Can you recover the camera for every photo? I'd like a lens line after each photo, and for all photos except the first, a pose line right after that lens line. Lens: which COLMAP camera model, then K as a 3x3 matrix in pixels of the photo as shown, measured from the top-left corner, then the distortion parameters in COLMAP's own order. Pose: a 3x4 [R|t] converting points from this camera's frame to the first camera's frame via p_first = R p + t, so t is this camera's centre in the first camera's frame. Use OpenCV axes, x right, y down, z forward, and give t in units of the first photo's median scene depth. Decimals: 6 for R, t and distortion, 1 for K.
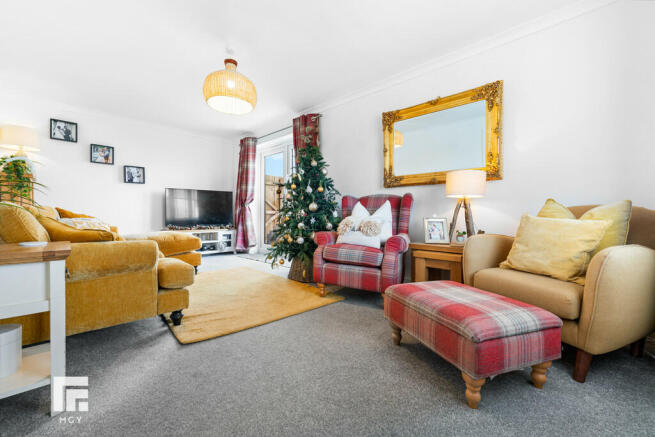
lens RADIAL K [[268.7, 0, 323.0], [0, 268.7, 217.3], [0, 0, 1]] dist [0.002232, -0.001770]
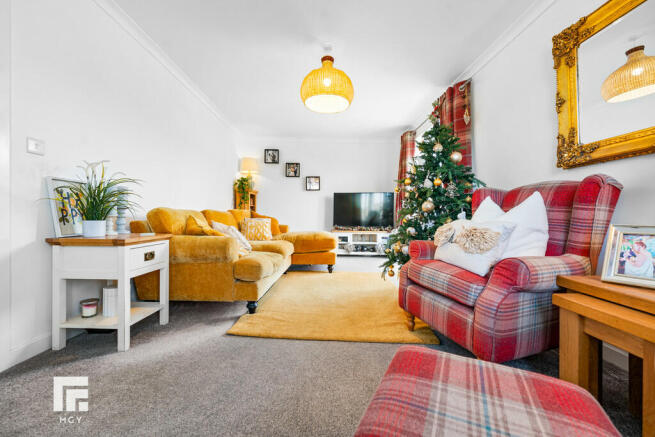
lens RADIAL K [[268.7, 0, 327.0], [0, 268.7, 216.1], [0, 0, 1]] dist [0.002232, -0.001770]
pose [[0.697034, 0.004266, -0.717026, 0.301326], [-0.013417, 0.999885, -0.007094, -0.003345], [0.716913, 0.014565, 0.697011, 0.275993]]
